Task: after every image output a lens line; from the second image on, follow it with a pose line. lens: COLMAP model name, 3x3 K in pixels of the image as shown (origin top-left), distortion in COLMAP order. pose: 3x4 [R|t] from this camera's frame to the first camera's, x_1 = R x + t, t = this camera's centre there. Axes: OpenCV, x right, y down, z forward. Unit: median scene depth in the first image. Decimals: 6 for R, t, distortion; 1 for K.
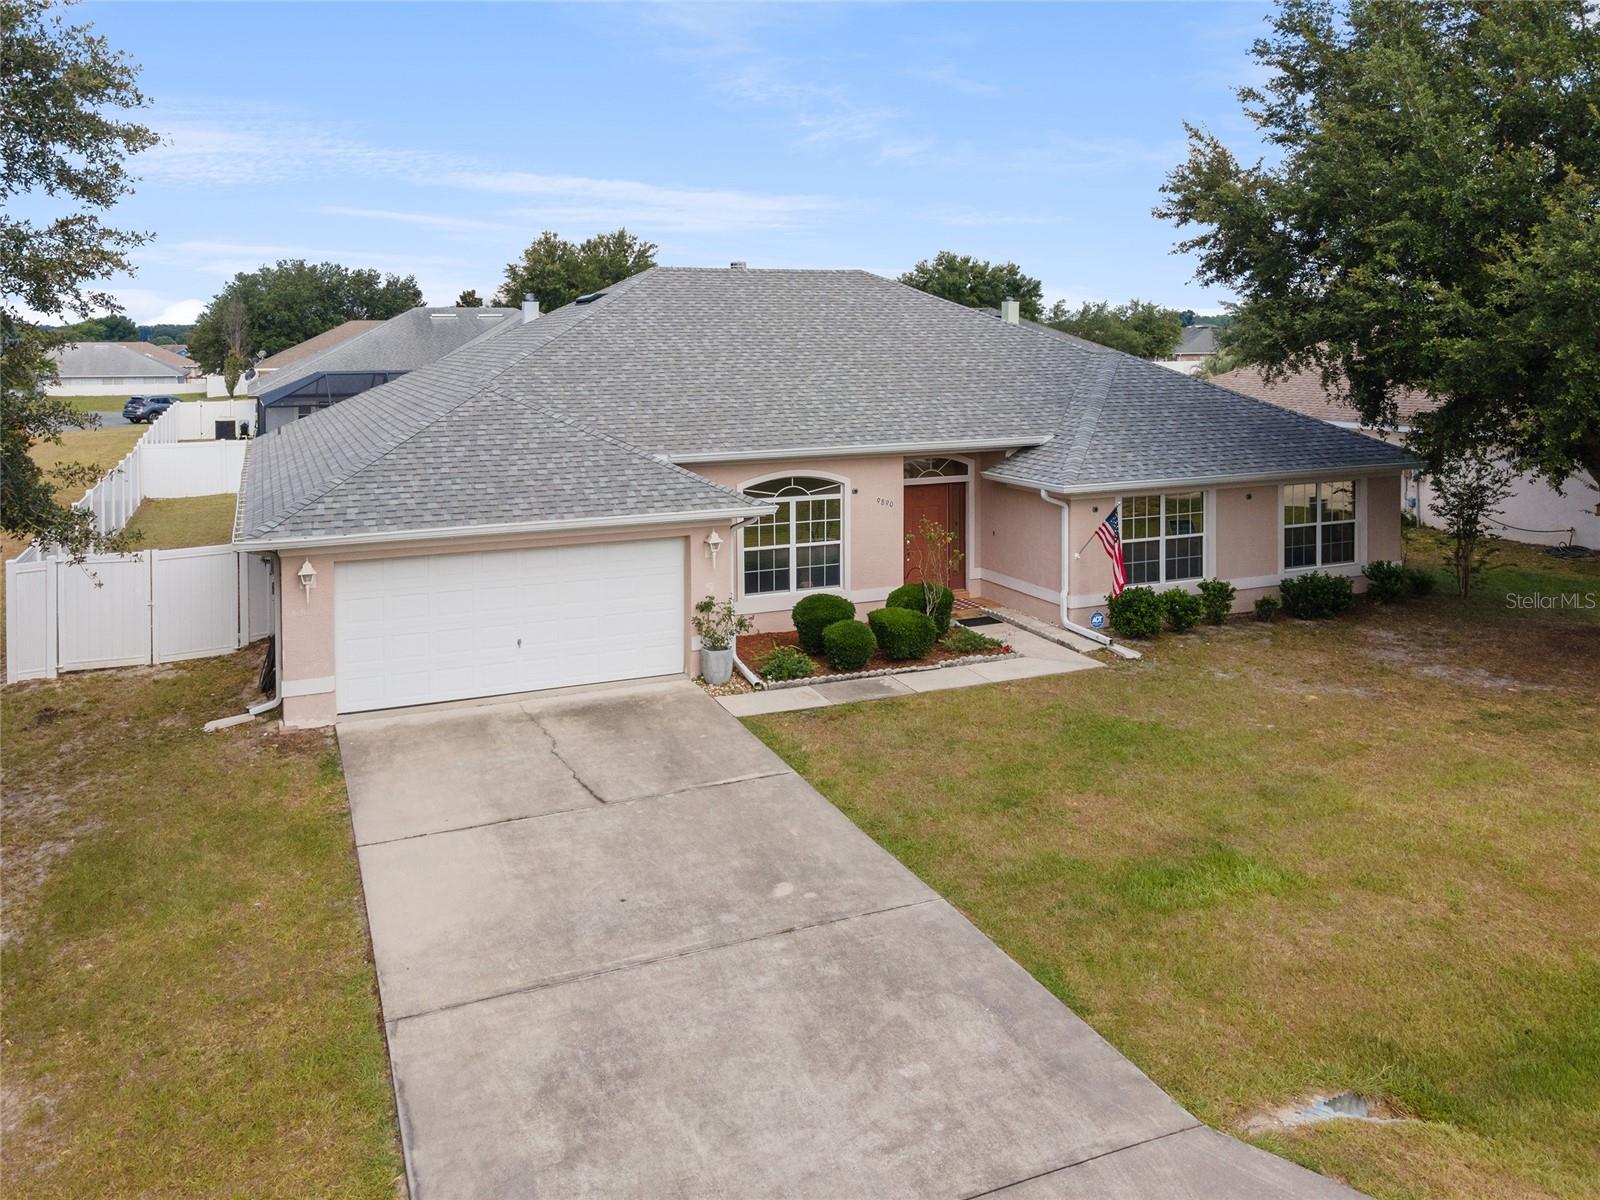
lens RADIAL K [[1248.5, 0, 796.9], [0, 1248.5, 362.0], [0, 0, 1]] dist [-0.016270, 0.056865]
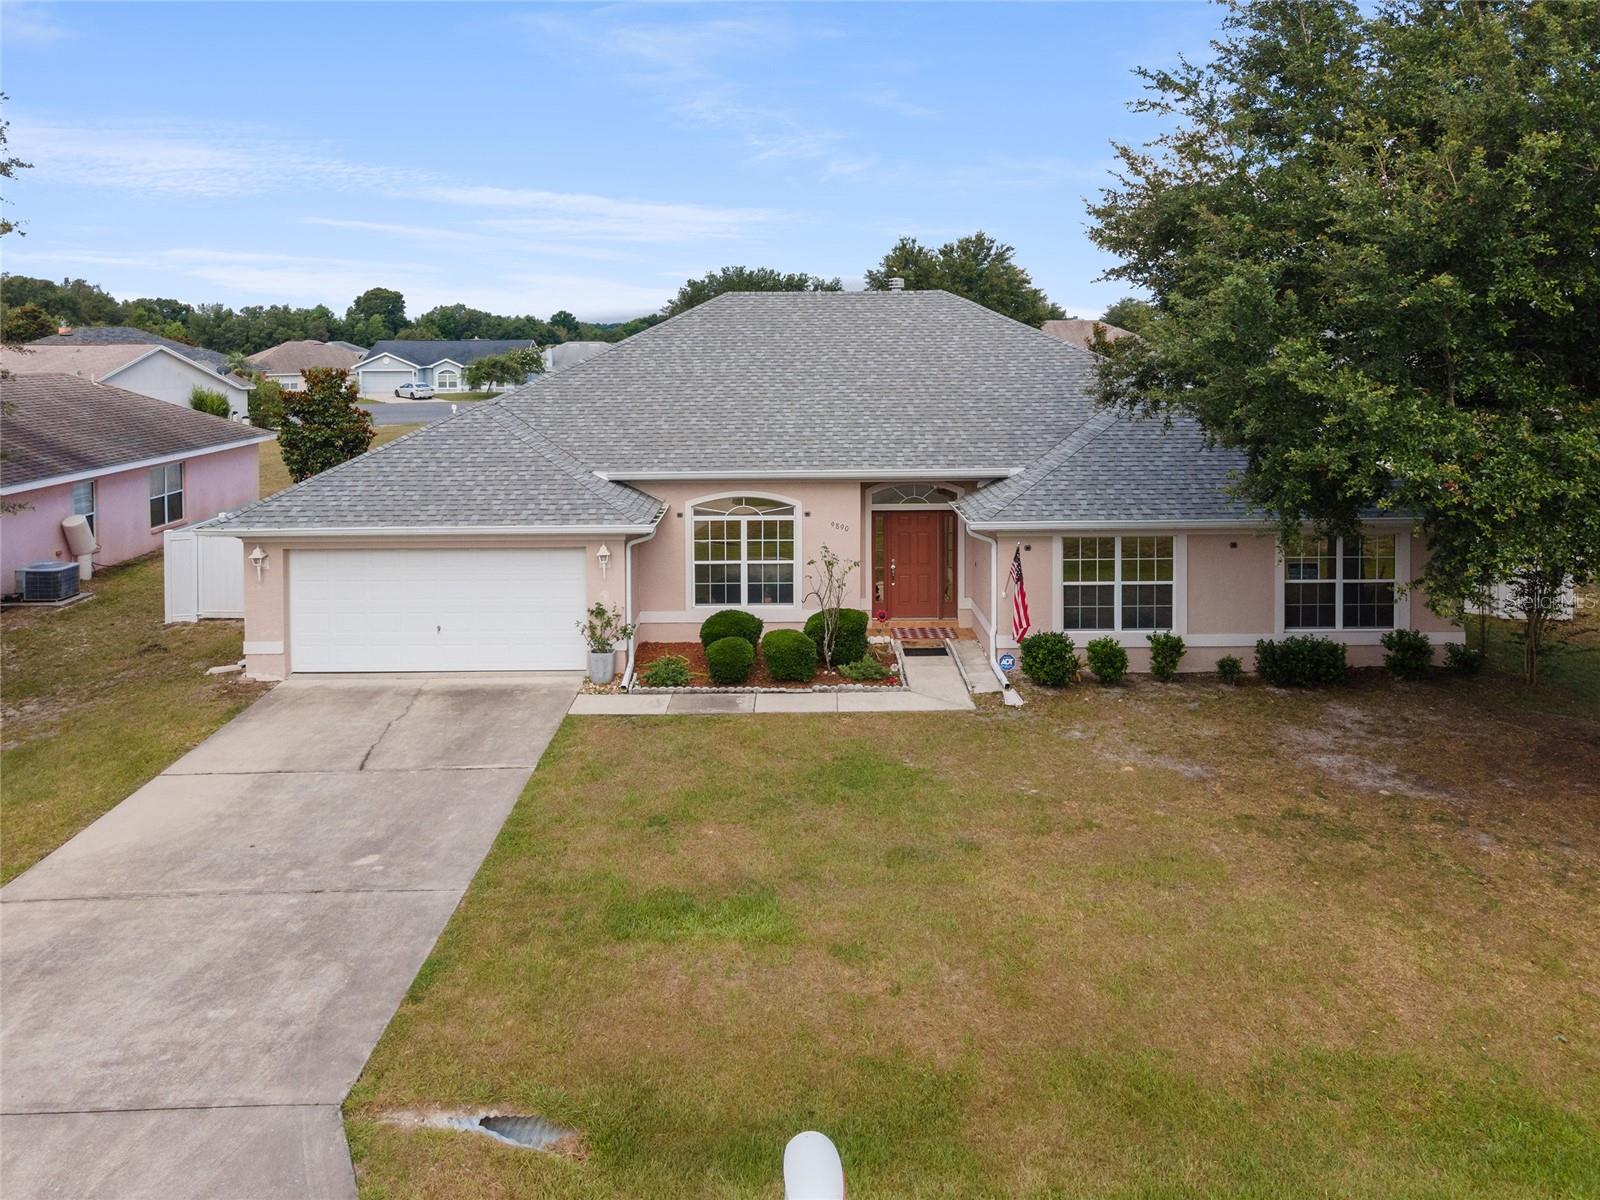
lens RADIAL K [[1248.5, 0, 796.9], [0, 1248.5, 362.0], [0, 0, 1]] dist [-0.016270, 0.056865]
pose [[0.920661, 0.010978, -0.390209, 0.450883], [-0.008992, 0.999936, 0.006916, -0.030131], [0.390259, -0.002858, 0.920701, 0.046109]]
